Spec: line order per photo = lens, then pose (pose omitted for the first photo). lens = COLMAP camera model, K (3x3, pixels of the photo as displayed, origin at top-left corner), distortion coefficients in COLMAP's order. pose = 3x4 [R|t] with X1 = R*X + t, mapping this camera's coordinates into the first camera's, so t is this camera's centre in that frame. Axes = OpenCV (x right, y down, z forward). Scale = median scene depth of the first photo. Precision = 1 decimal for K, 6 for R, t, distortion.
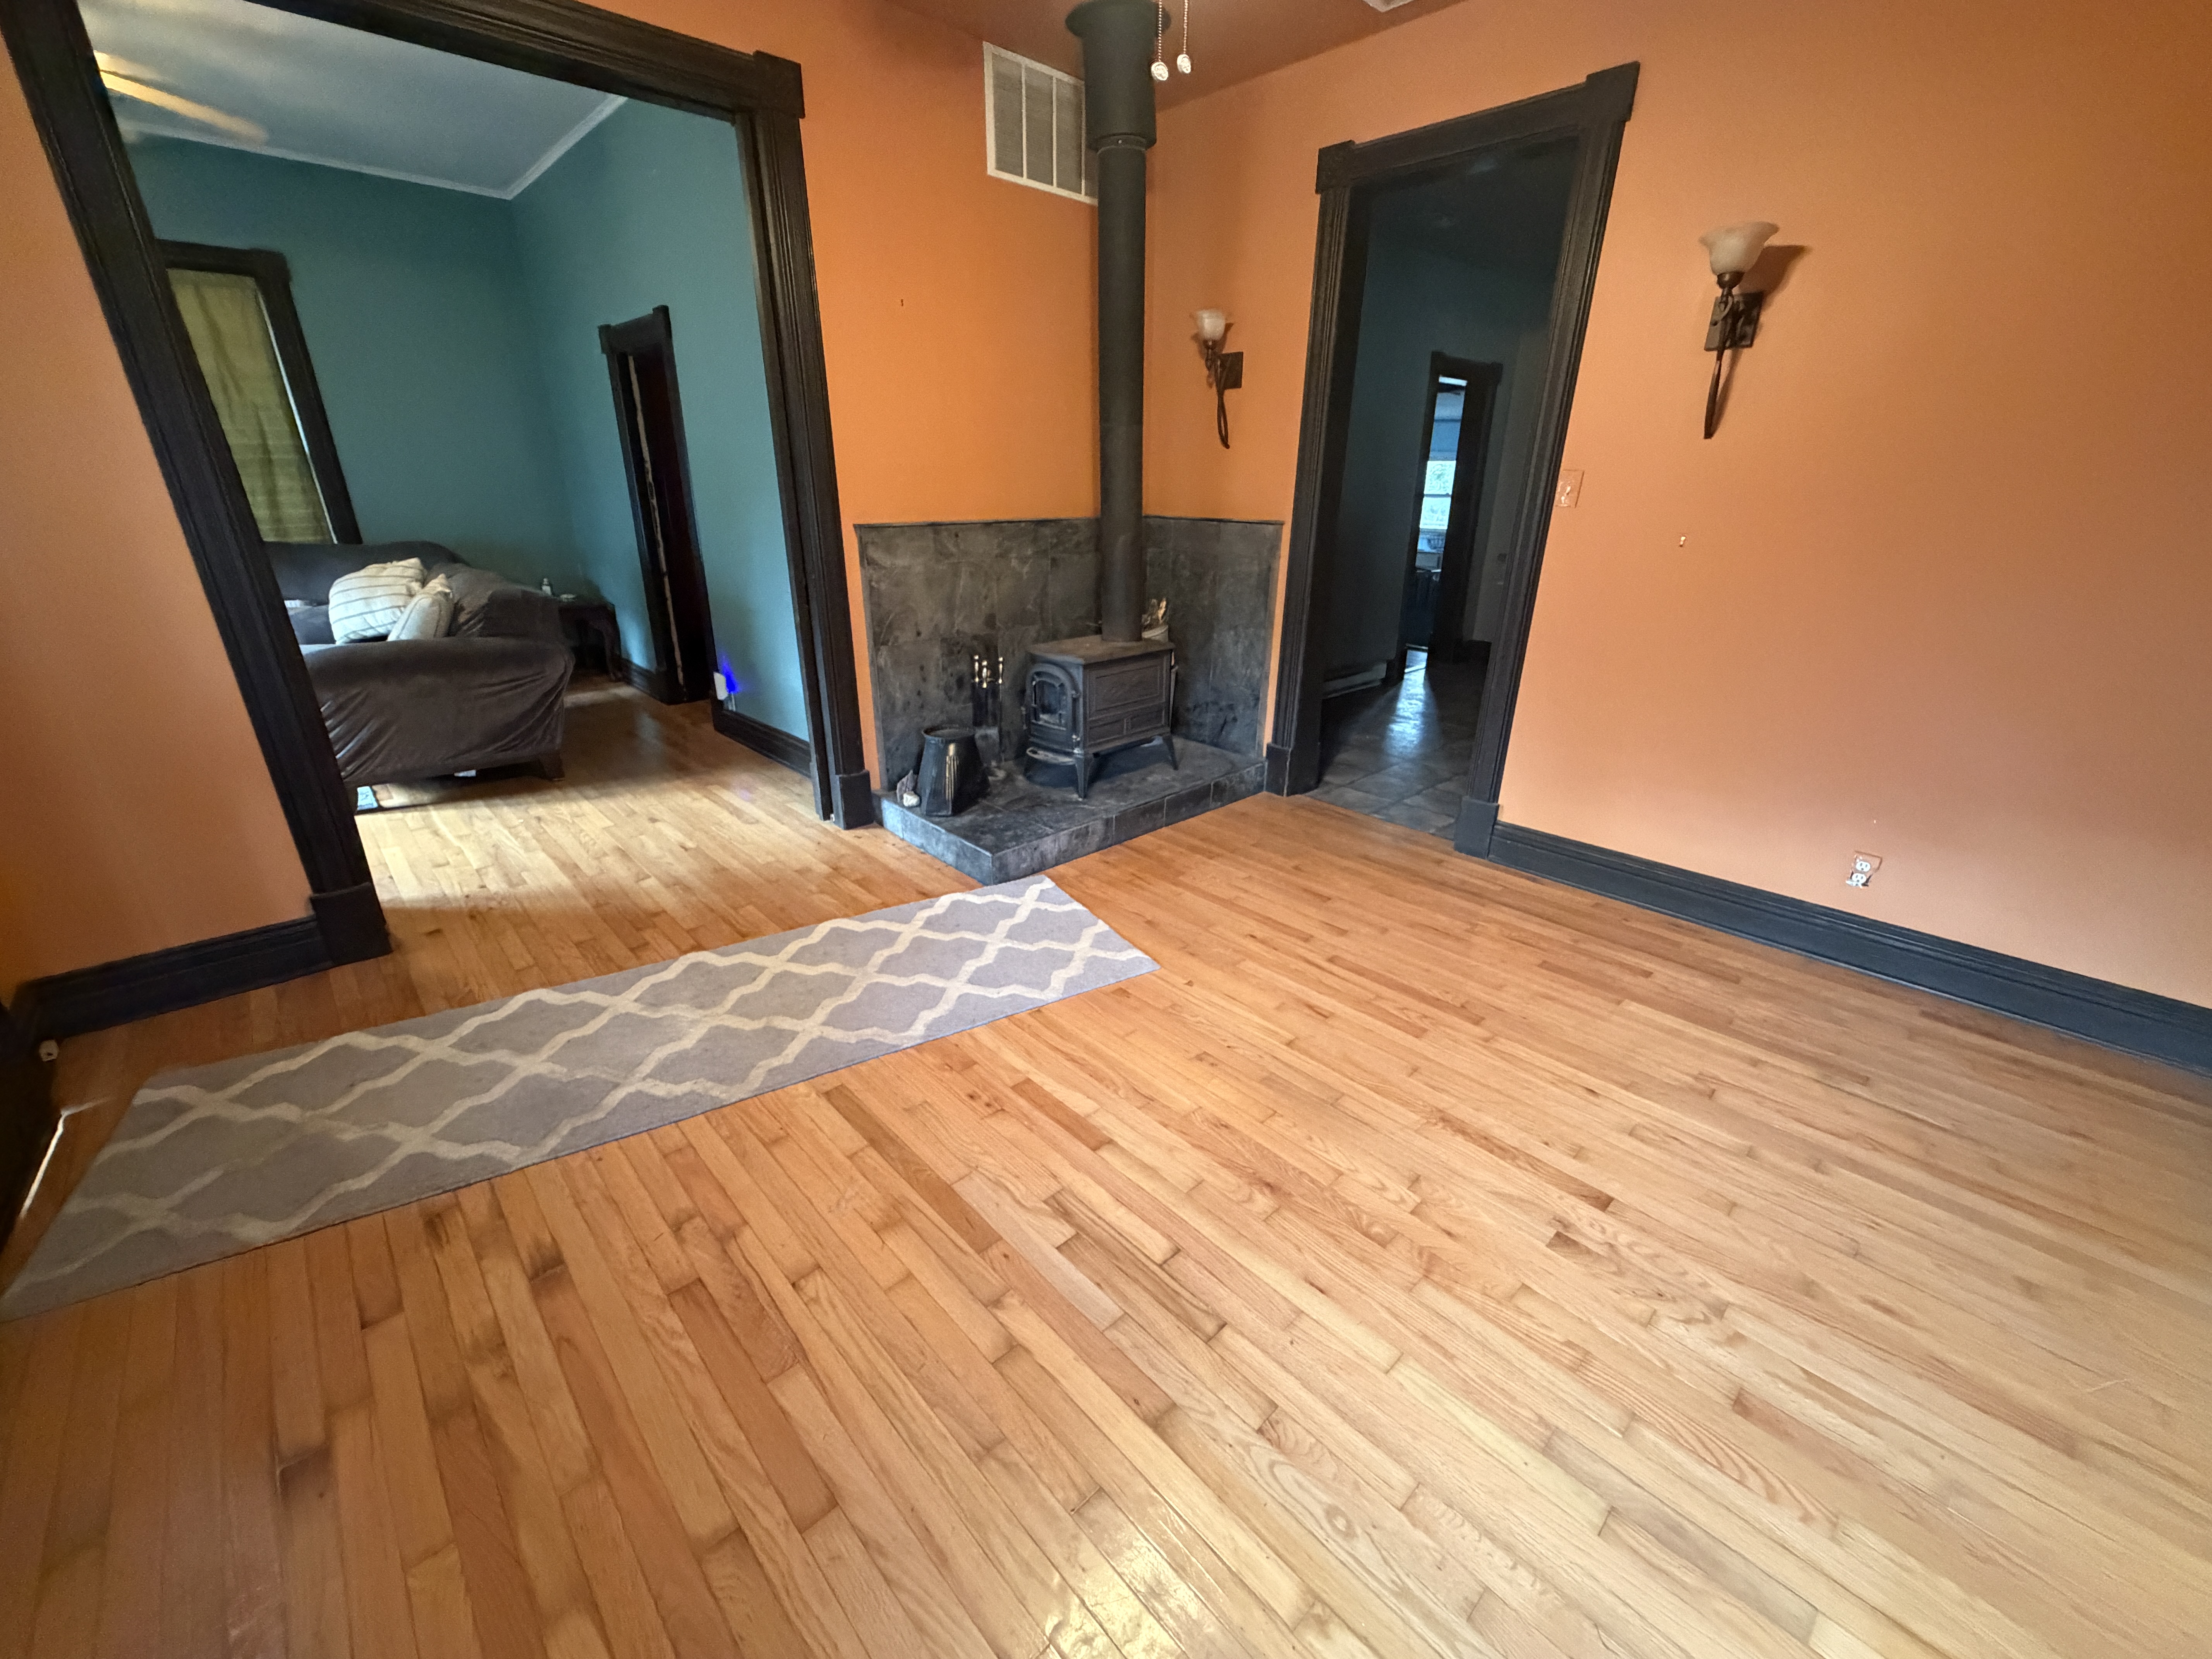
lens RADIAL K [[881.6, 0, 1103.2], [0, 881.6, 828.7], [0, 0, 1]] dist [0.000275, 0.000293]
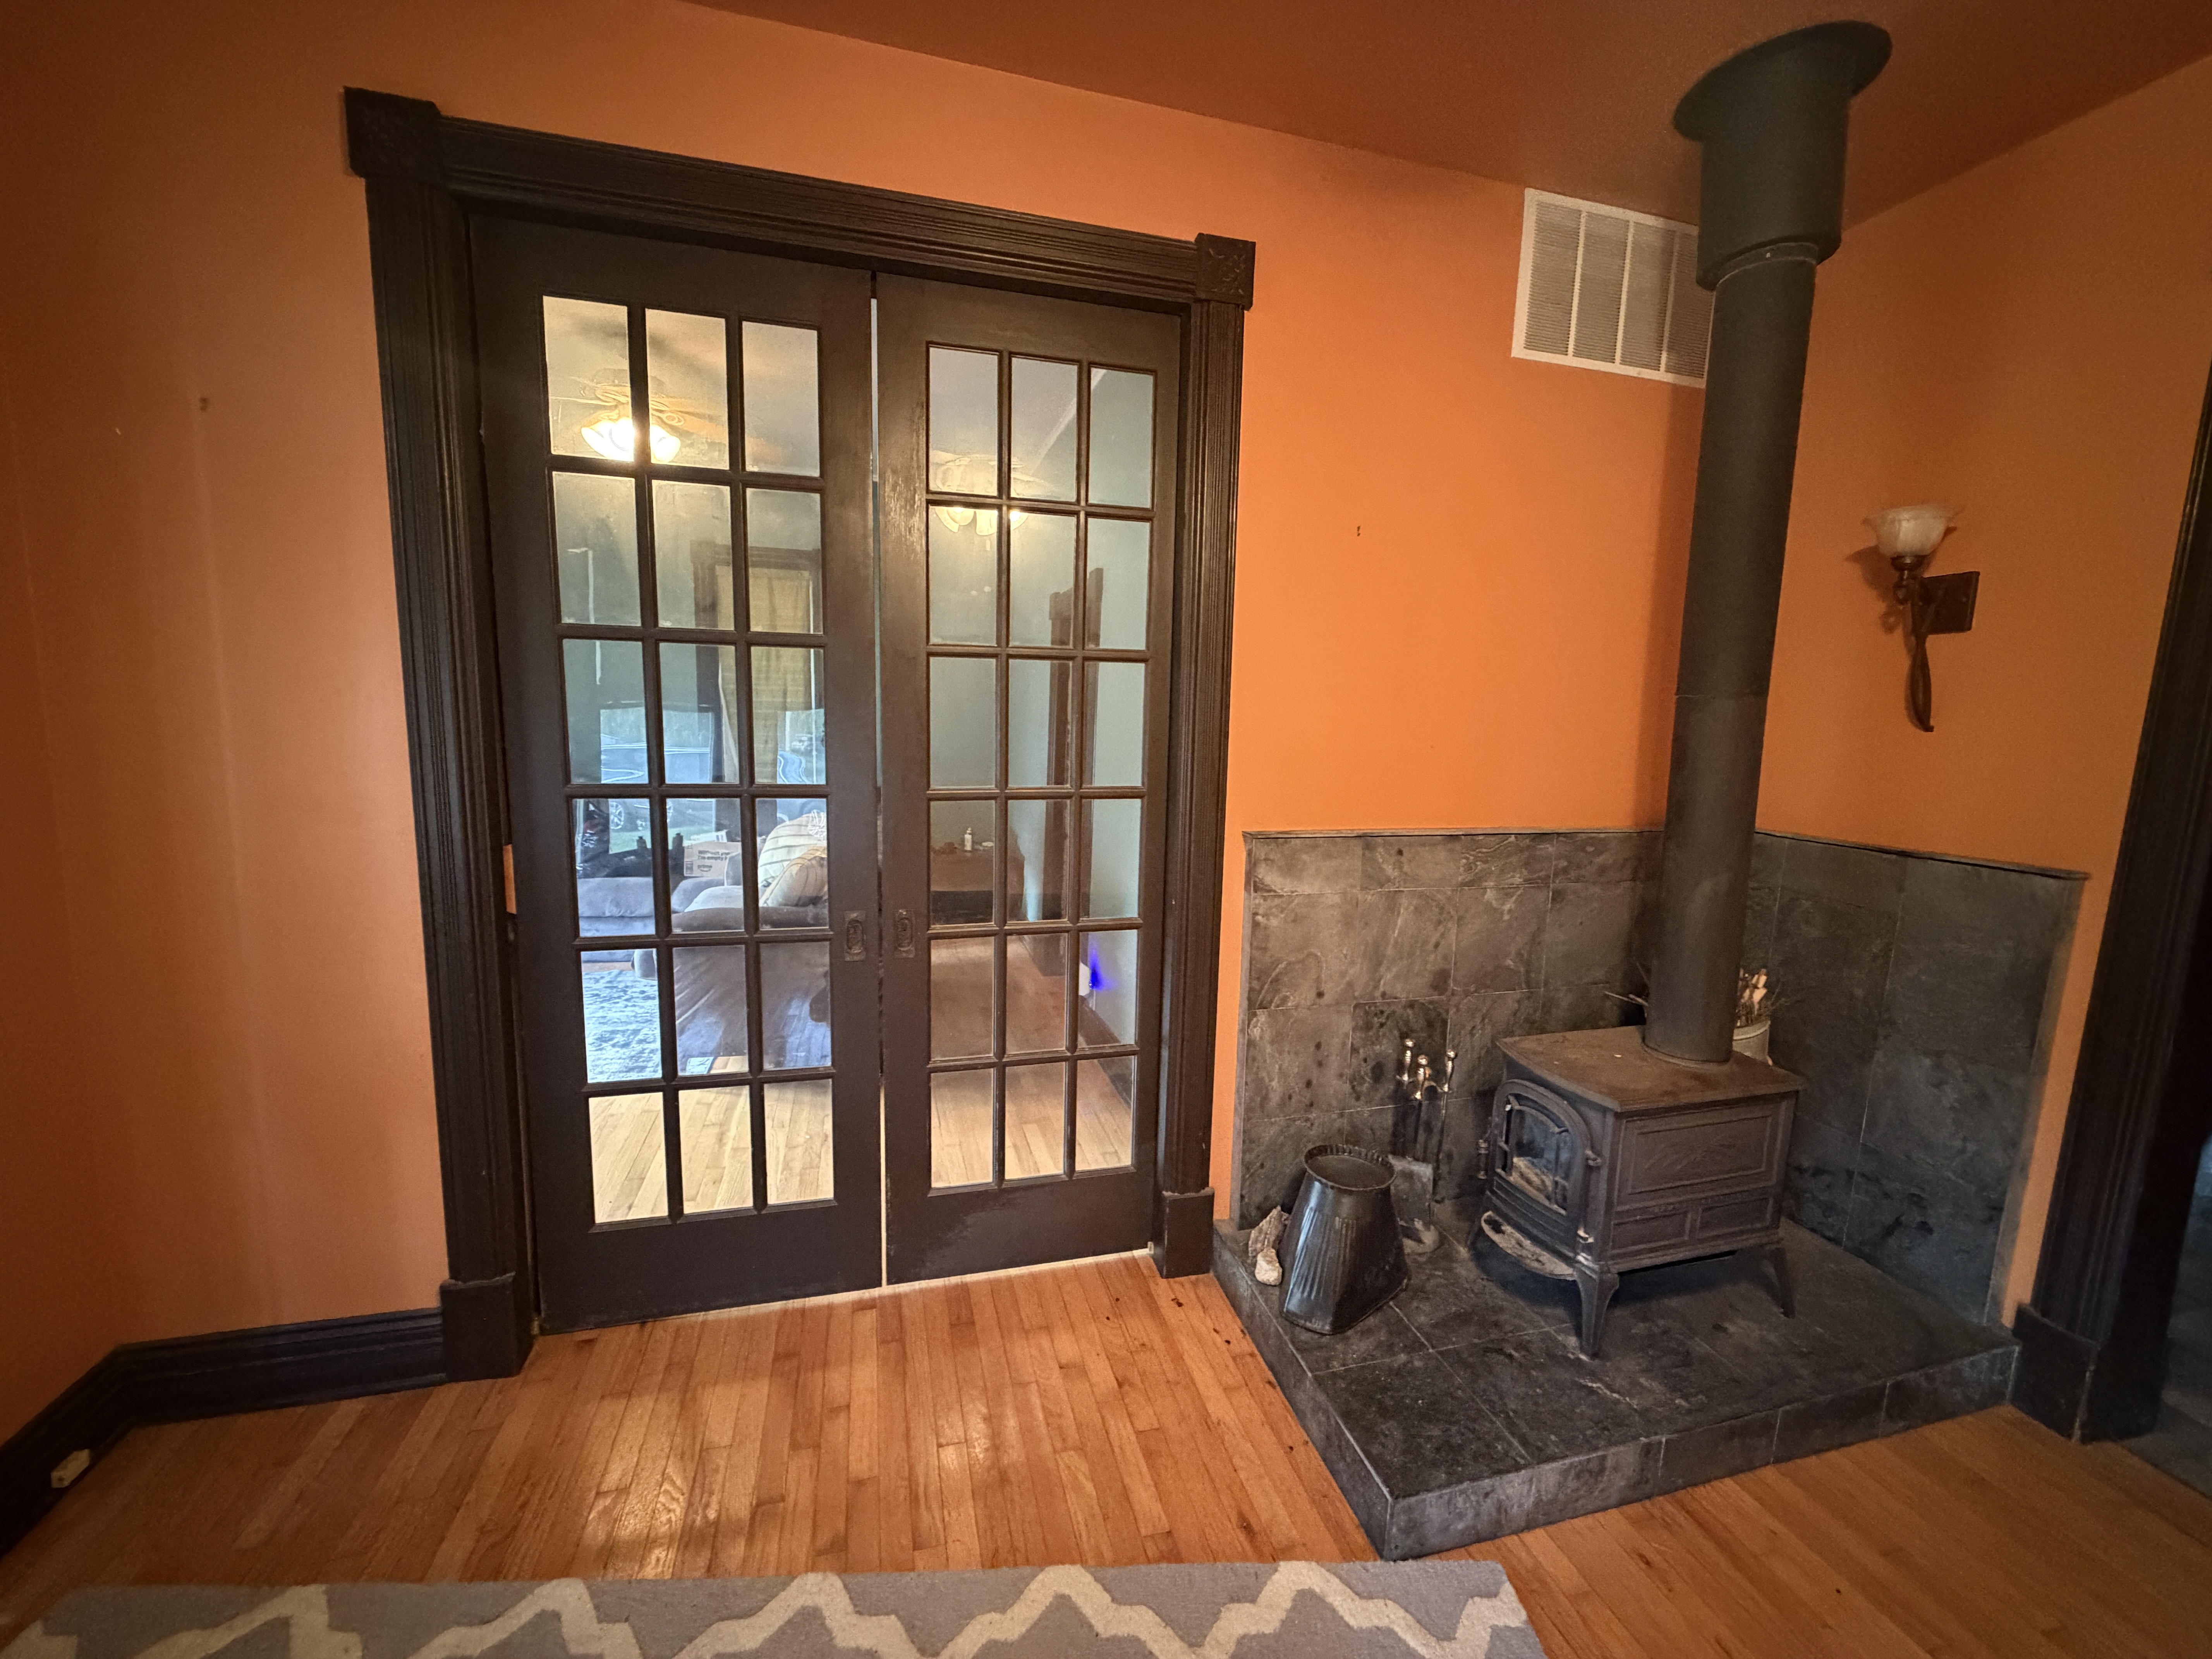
lens RADIAL K [[881.6, 0, 1104.7], [0, 881.6, 833.0], [0, 0, 1]] dist [0.000275, 0.000293]
pose [[0.883449, 0.077230, -0.462118, -0.060651], [-0.190970, 0.960027, -0.204642, -0.173866], [0.427841, 0.269041, 0.862884, 0.348623]]
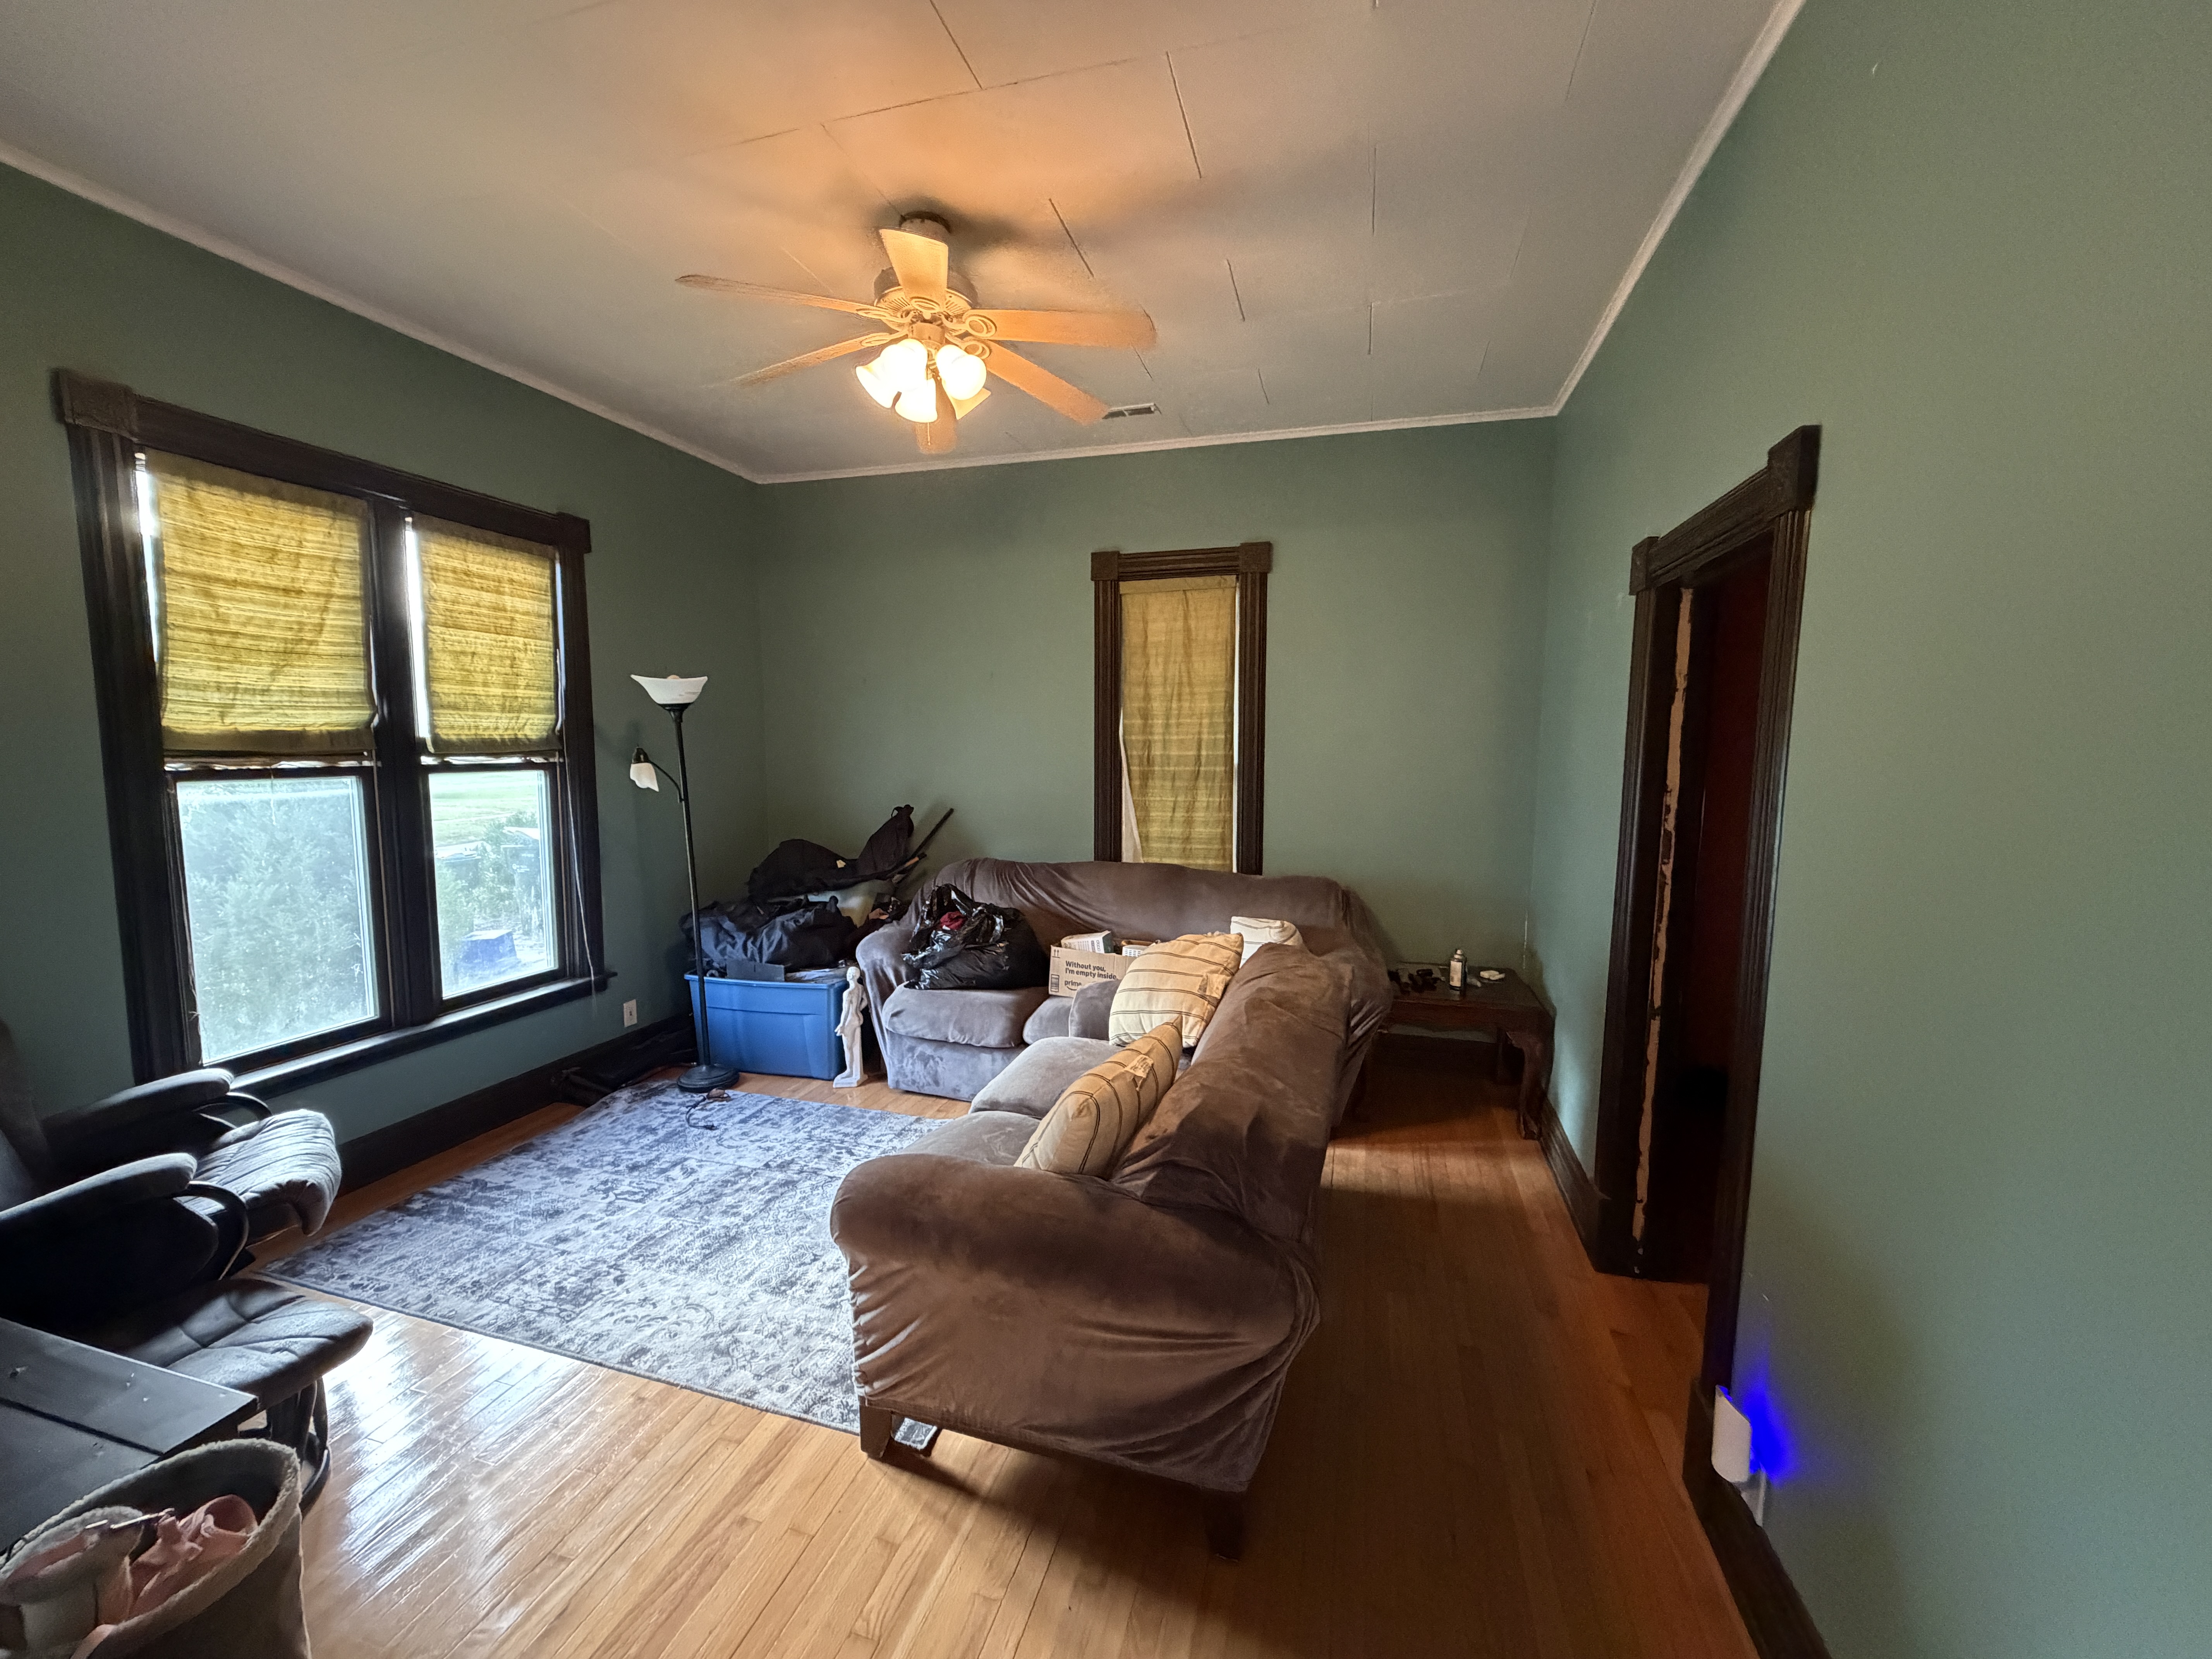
lens RADIAL K [[881.6, 0, 1108.5], [0, 881.6, 829.5], [0, 0, 1]] dist [0.000275, 0.000293]
pose [[0.513048, 0.075164, -0.855062, -0.388031], [-0.314236, 0.943452, -0.105612, -0.368074], [0.798772, 0.322875, 0.507656, 0.765855]]
